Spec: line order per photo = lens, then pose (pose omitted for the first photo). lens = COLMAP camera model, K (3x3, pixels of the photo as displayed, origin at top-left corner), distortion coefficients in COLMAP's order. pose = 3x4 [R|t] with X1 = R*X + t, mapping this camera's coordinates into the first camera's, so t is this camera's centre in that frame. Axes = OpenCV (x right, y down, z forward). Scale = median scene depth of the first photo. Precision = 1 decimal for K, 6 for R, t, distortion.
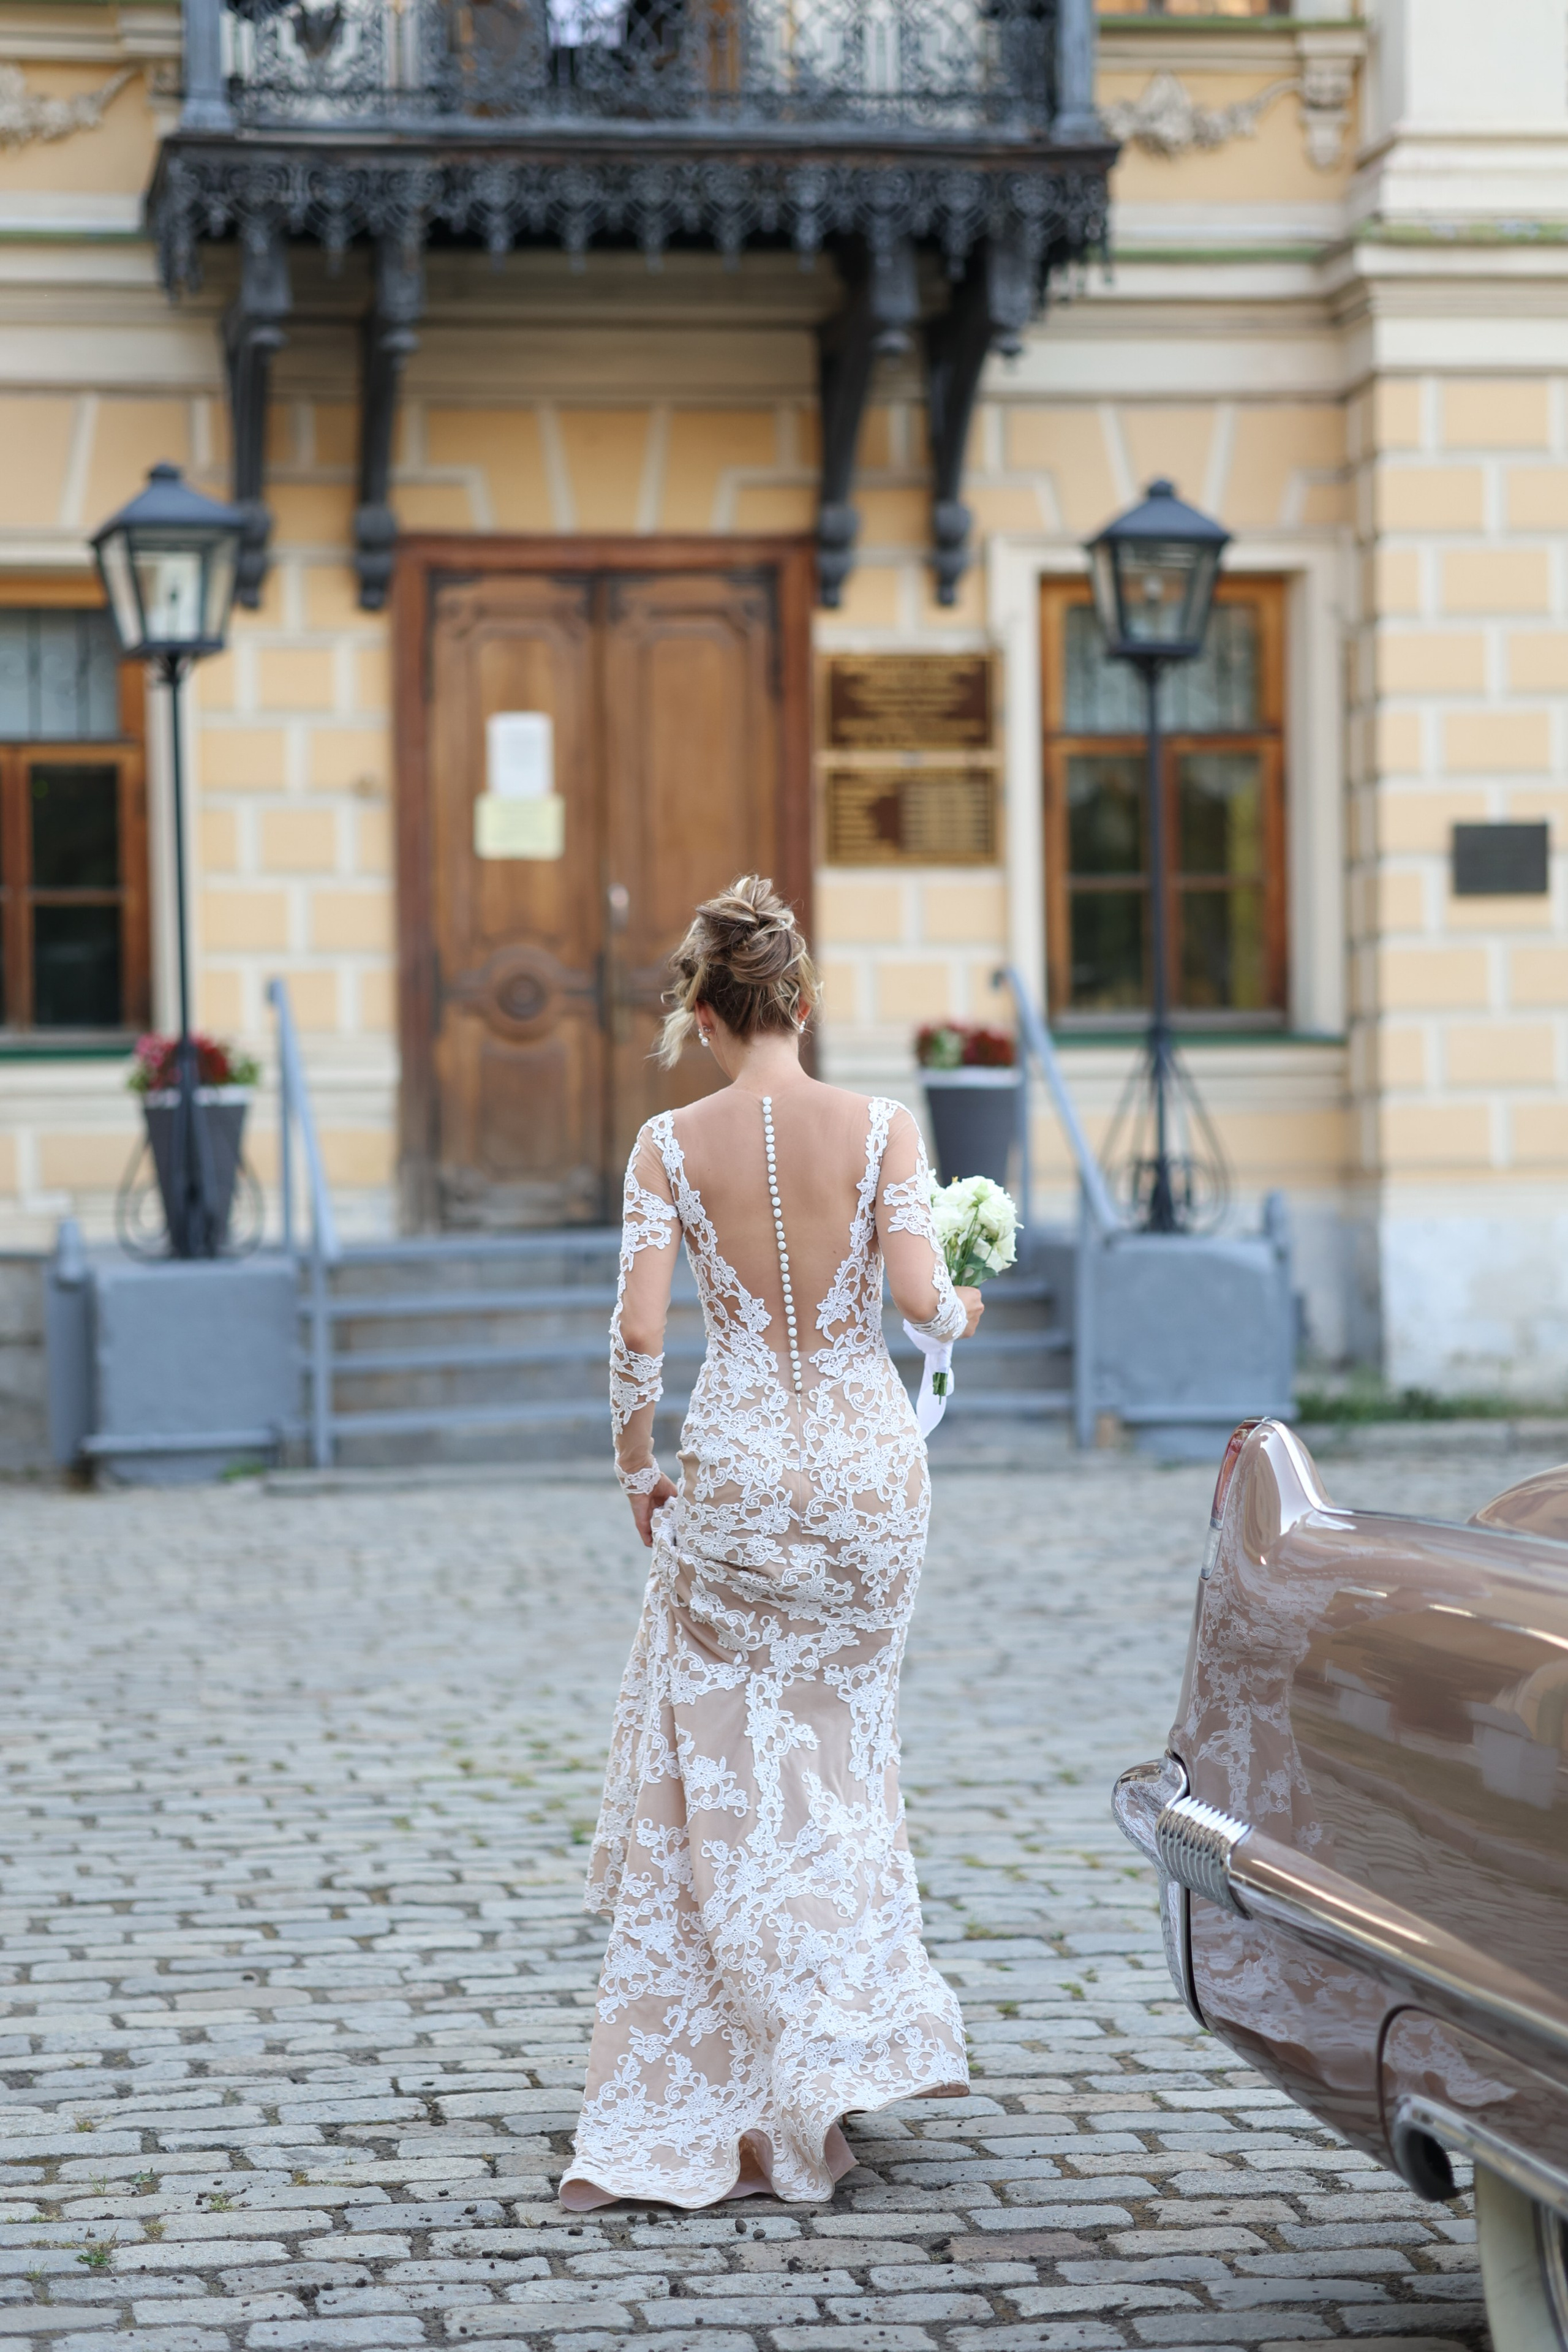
lens RADIAL K [[5406.8, 0, 790.1], [0, 5406.8, 1137.0], [0, 0, 1]] dist [0.535941, -2.660276]
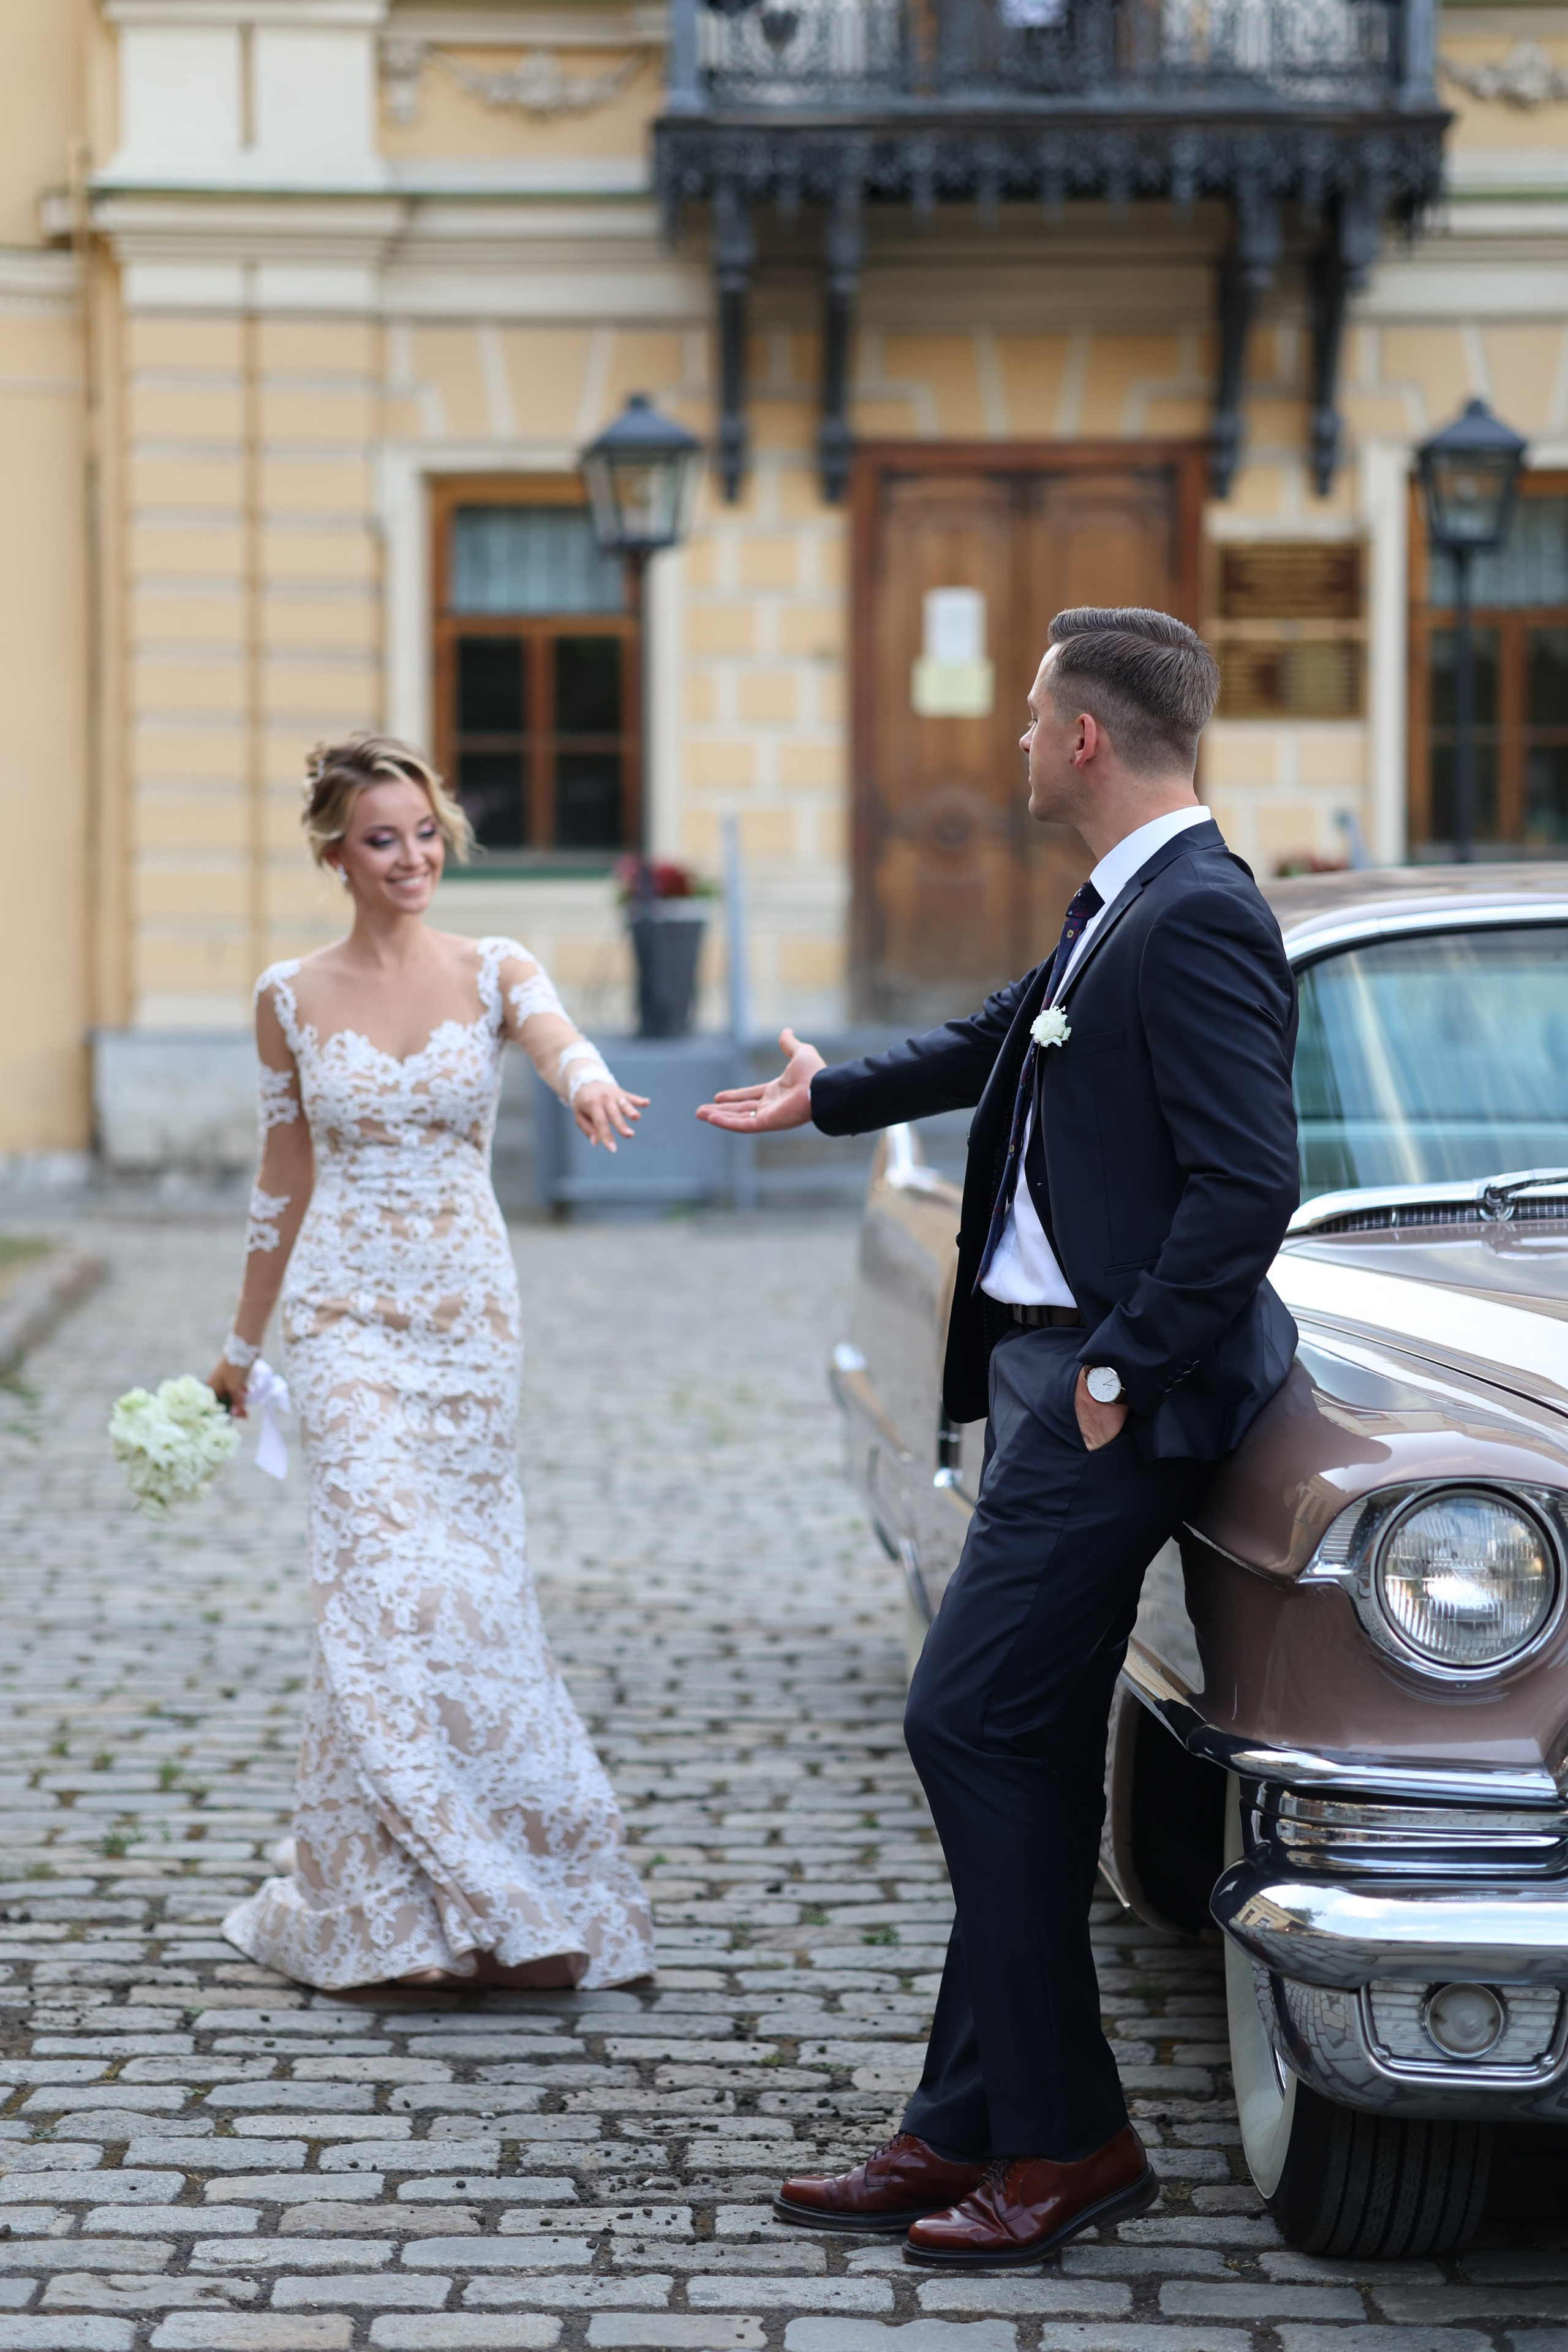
lens RADIAL K [[5406.8, 0, 790.1], [0, 5406.8, 1137.0], [0, 0, 1]] dist [0.535941, -2.660276]
pose [[0.989569, 0.020788, -0.142554, 0.087628], [-0.015932, 0.999256, 0.035124, 0.000265], [0.143178, -0.032487, 0.989164, -0.189479]]
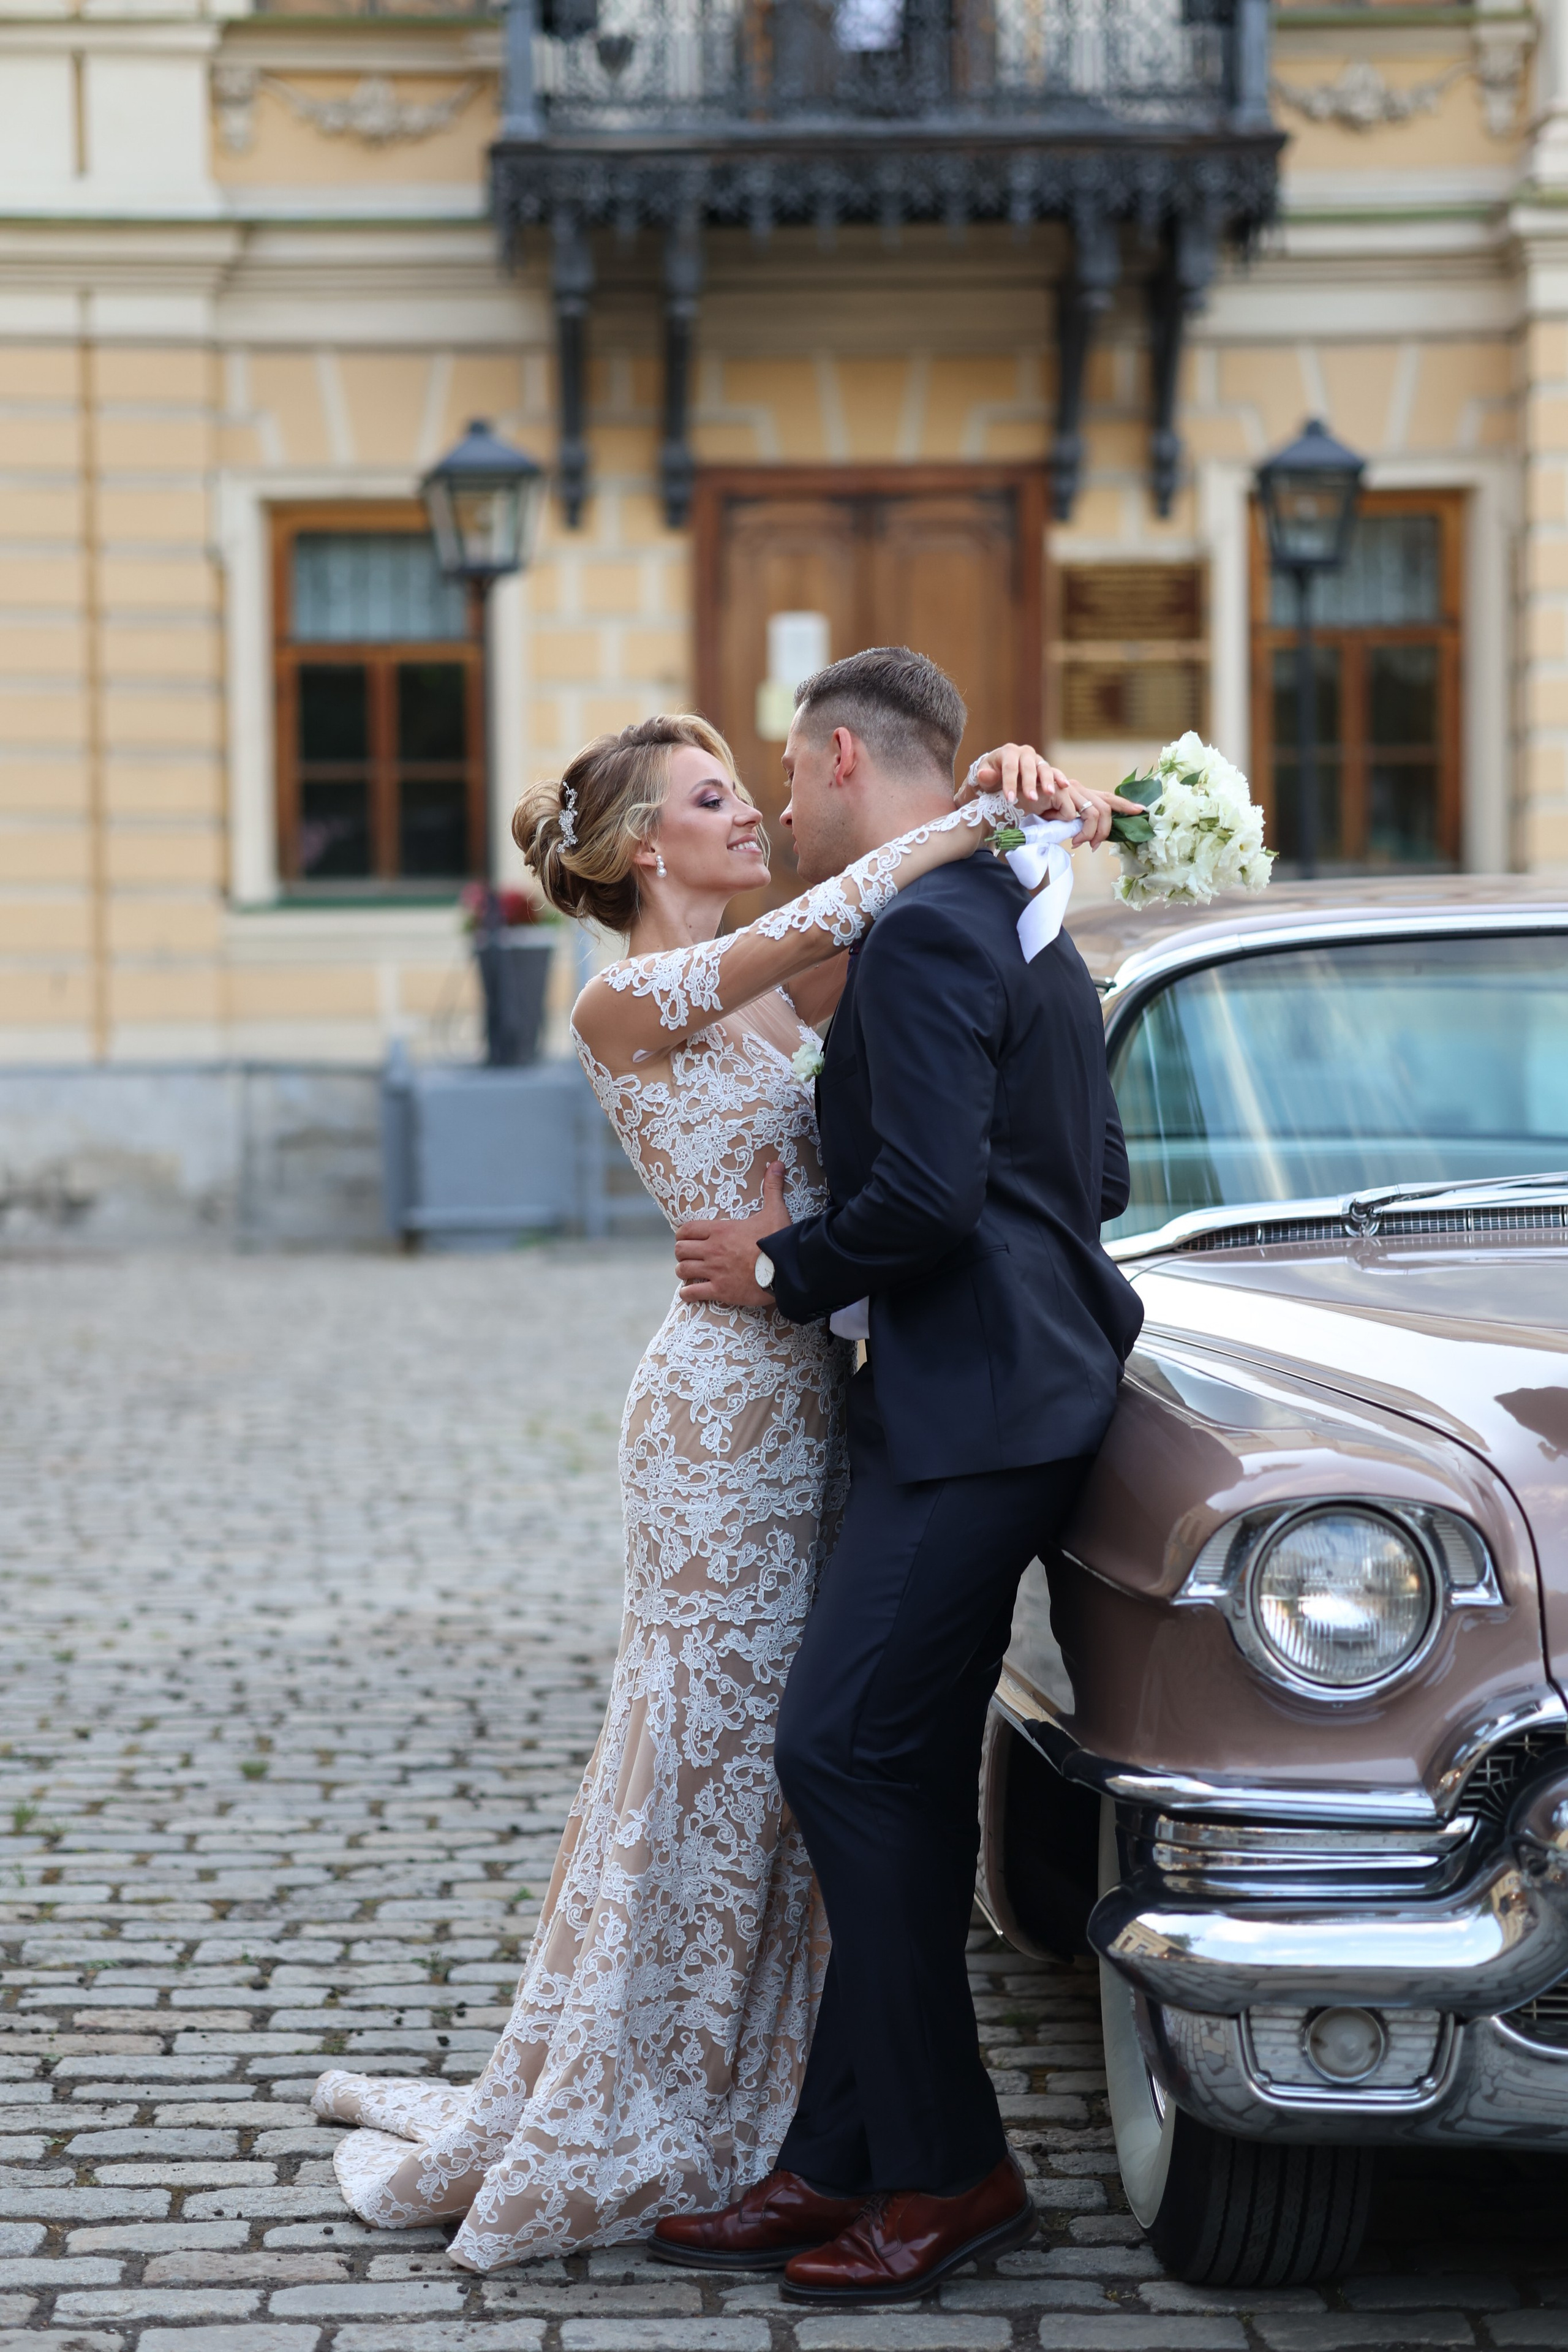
lens RADIAL K [[5405.8, 0, 779.6], [0, 5405.8, 1130.5], [0, 0, 1]] dist [0.523624, -2.482450]
pose [[0.993165, 0.007658, -0.116470, 0.086154], [-0.004336, 0.999577, 0.028748, 0.000647], [0.116641, -0.028047, 0.992778, -0.185694]]
